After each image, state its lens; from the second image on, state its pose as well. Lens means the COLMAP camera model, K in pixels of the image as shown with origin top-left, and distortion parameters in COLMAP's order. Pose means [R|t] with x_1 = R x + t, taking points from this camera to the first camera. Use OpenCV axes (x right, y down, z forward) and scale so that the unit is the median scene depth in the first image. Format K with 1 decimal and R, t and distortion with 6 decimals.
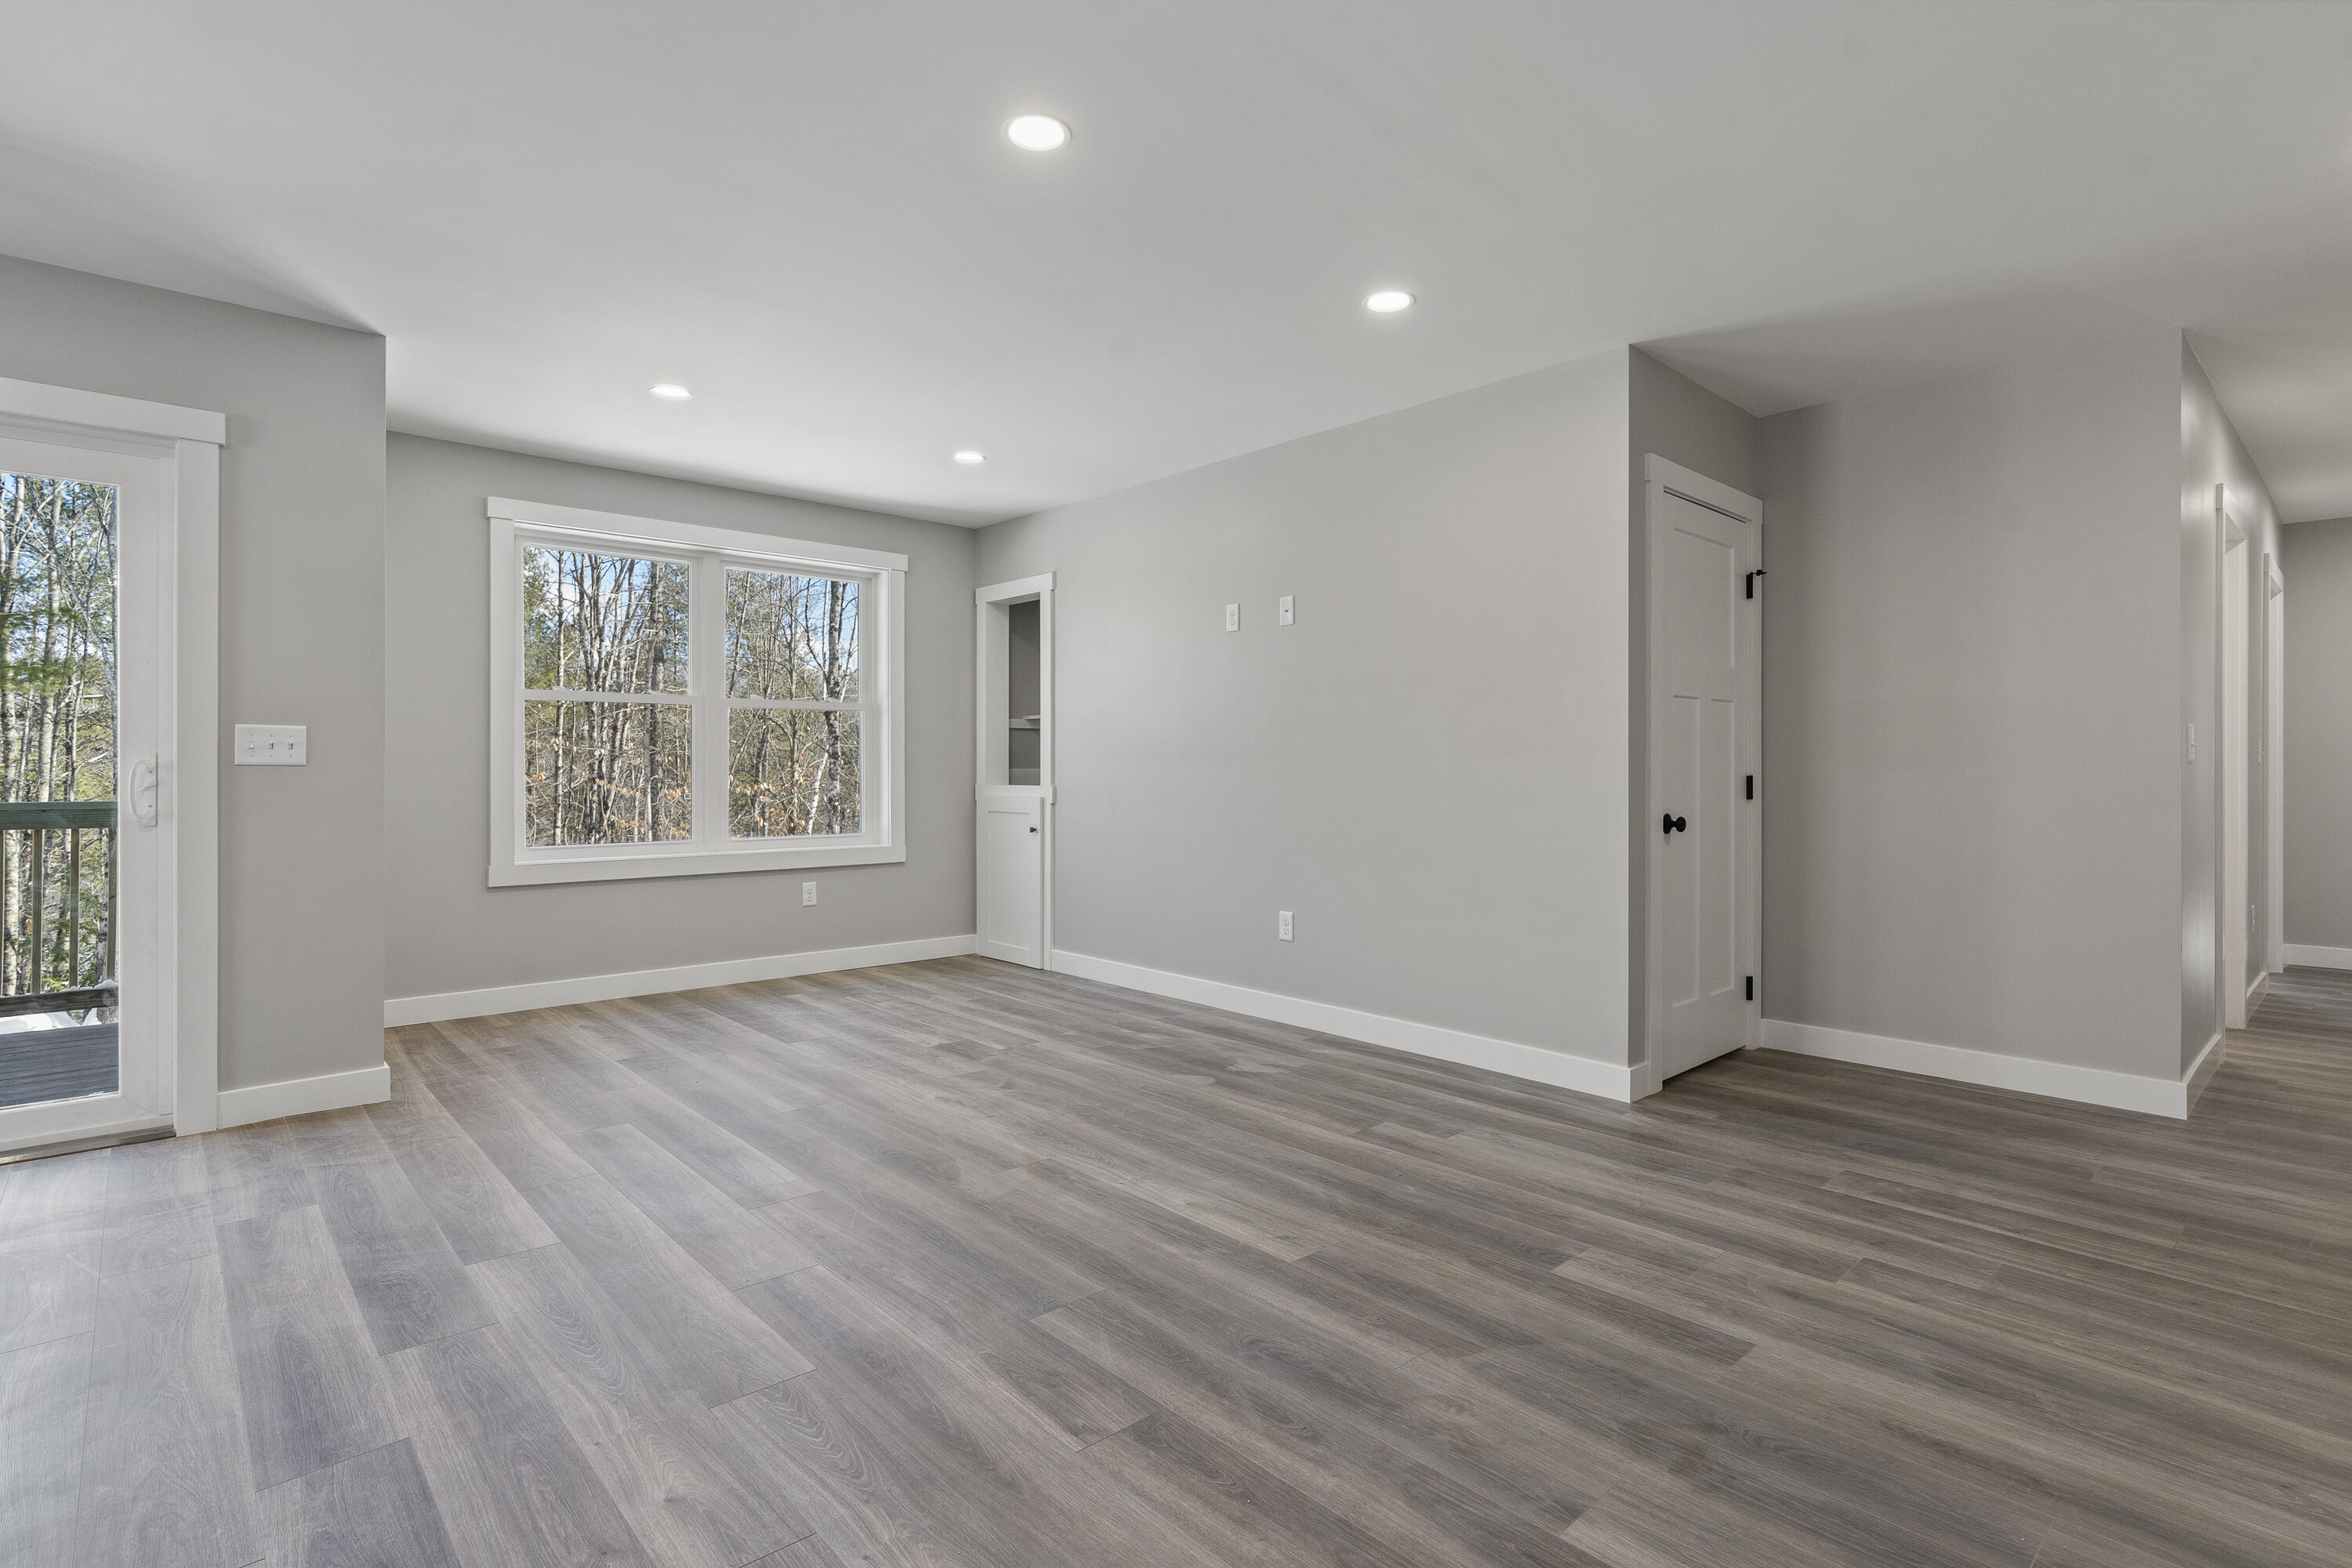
lens RADIAL K [[1136.7, 0, 1171.5], [0, 1136.7, 767.1], [0, 0, 1]] dist [-0.009742, 0.001472]
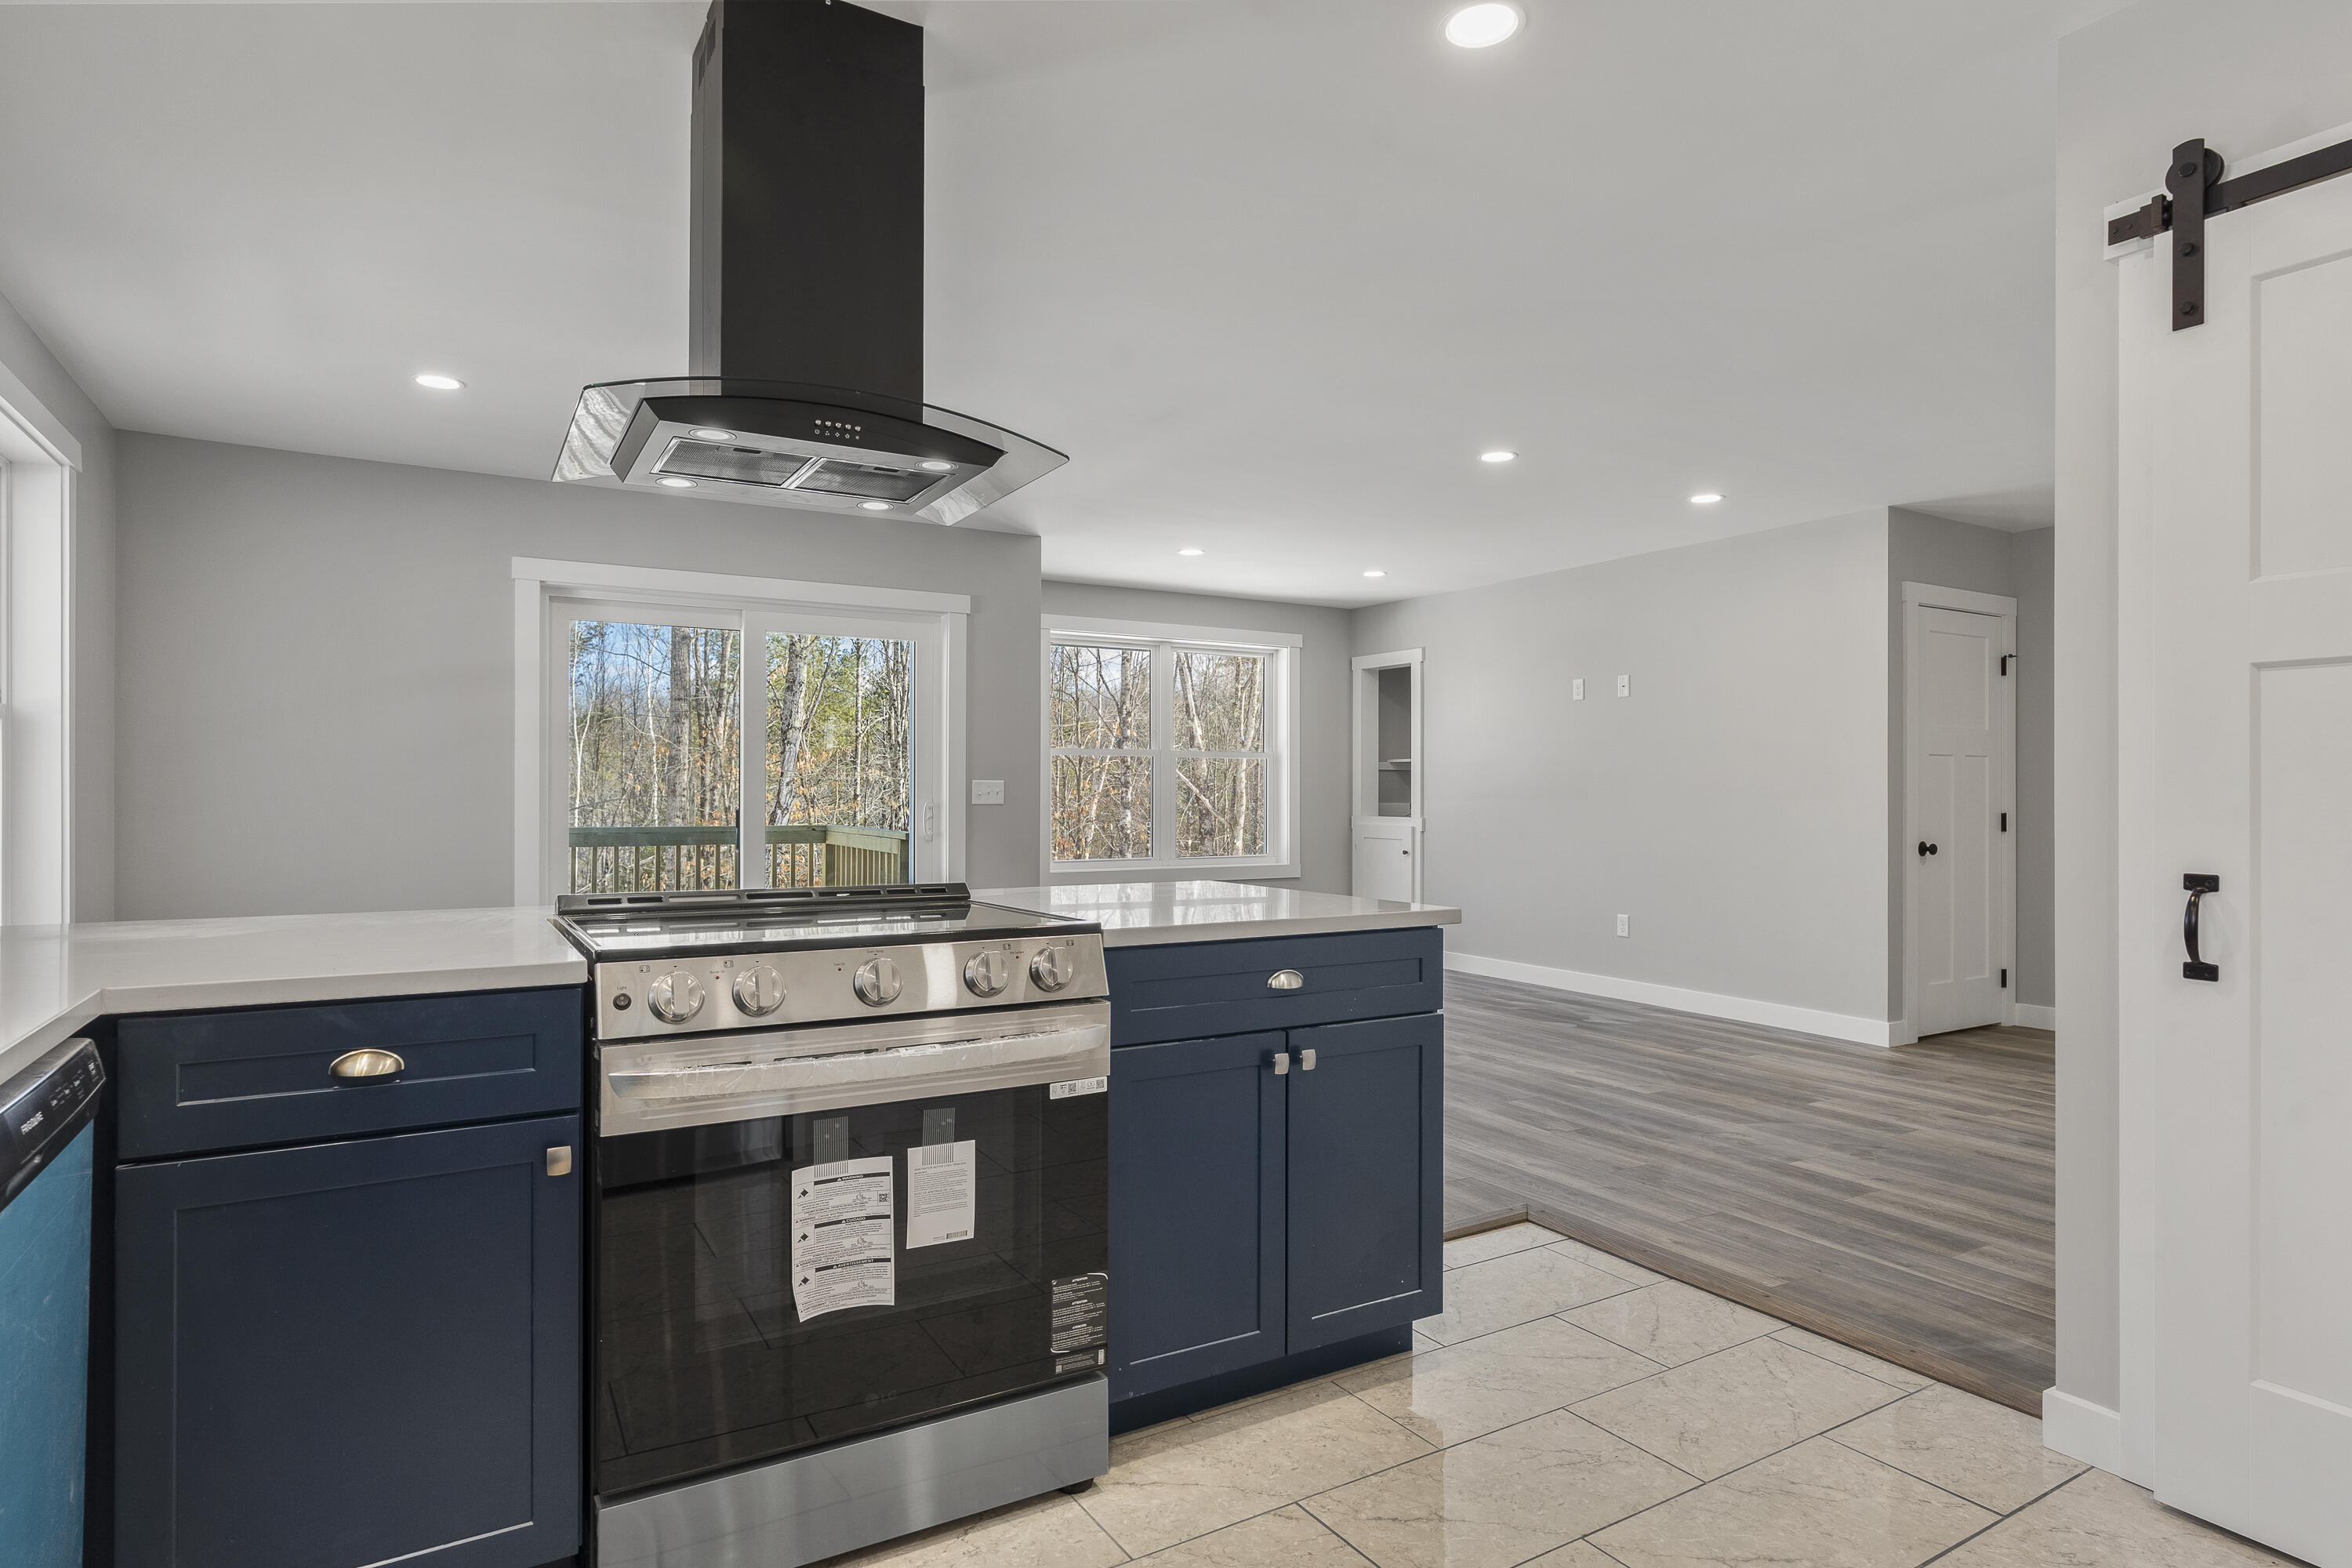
lens RADIAL K [[1285.8, 0, 1175.0], [0, 1285.8, 787.5], [0, 0, 1]] dist [-0.003410, 0.000991]
pose [[0.979361, -0.000399, -0.202118, -0.115931], [-0.000352, 0.999993, -0.003681, -0.015689], [0.202118, 0.003676, 0.979354, -0.612066]]
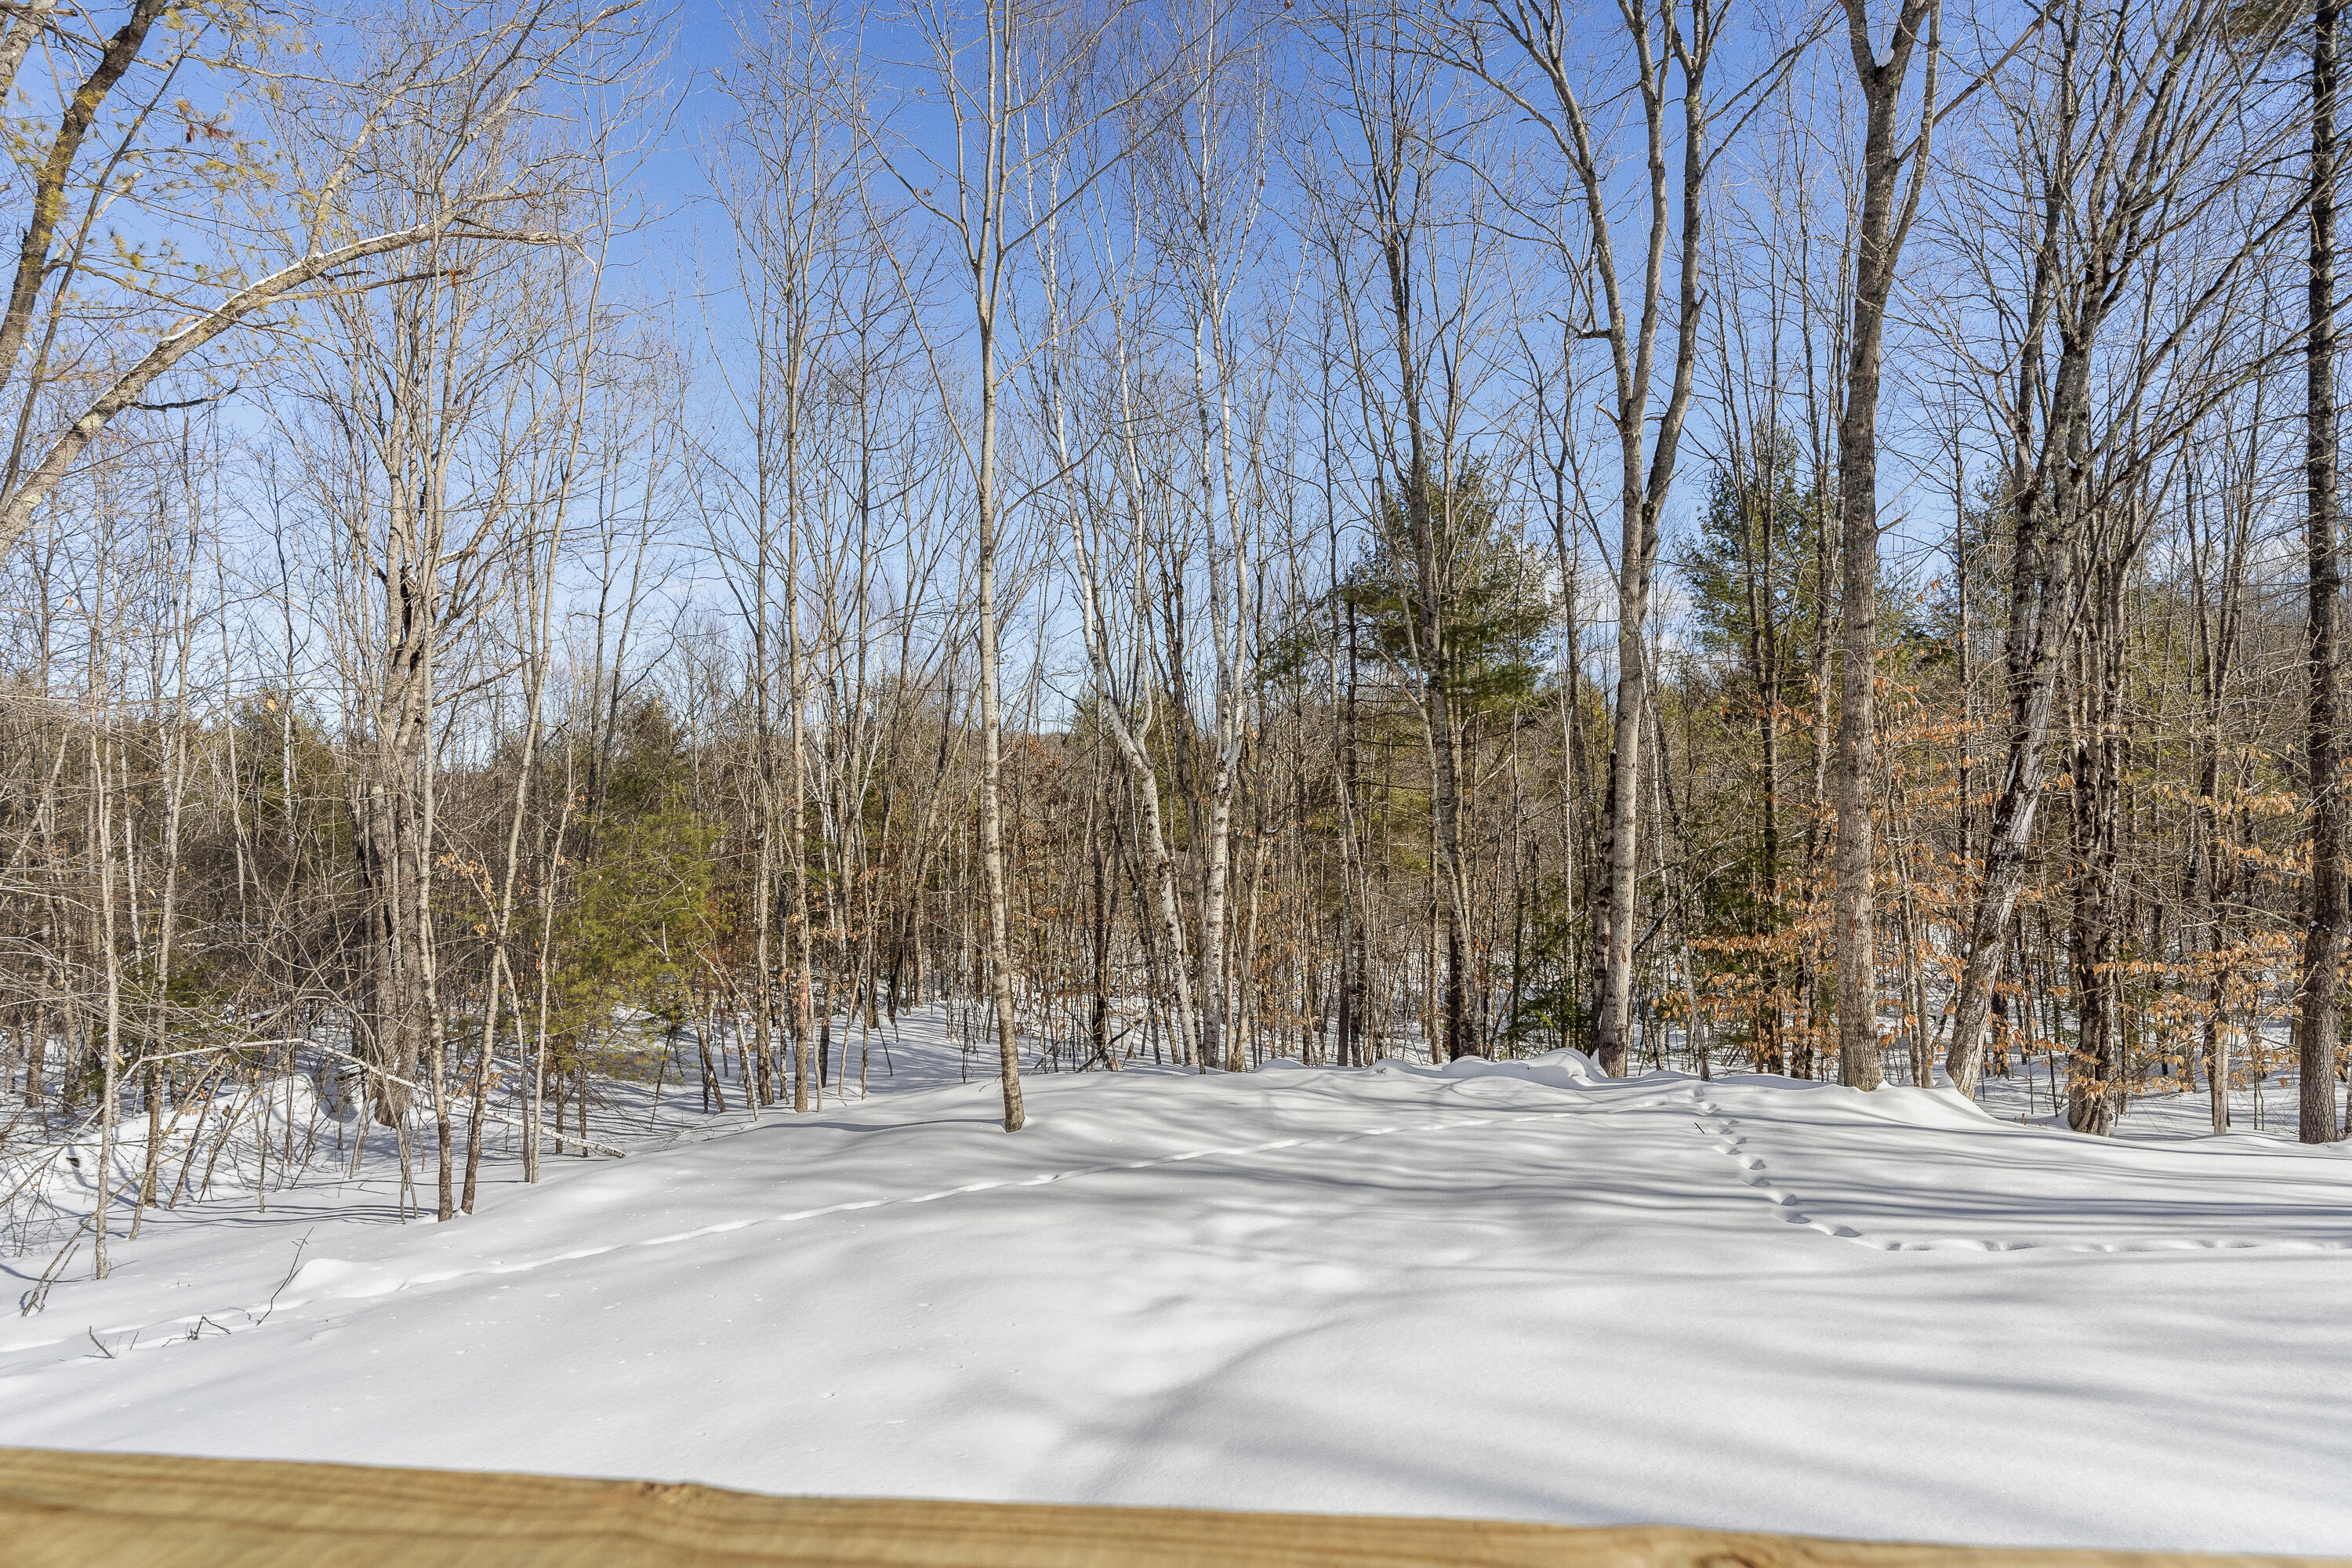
lens RADIAL K [[1227.3, 0, 1161.0], [0, 1227.3, 819.0], [0, 0, 1]] dist [-0.005681, 0.001553]
pose [[0.649322, -0.003574, -0.760505, -1.829544], [0.032768, 0.999192, 0.023283, -0.020102], [0.759807, -0.040038, 0.648914, 0.511193]]
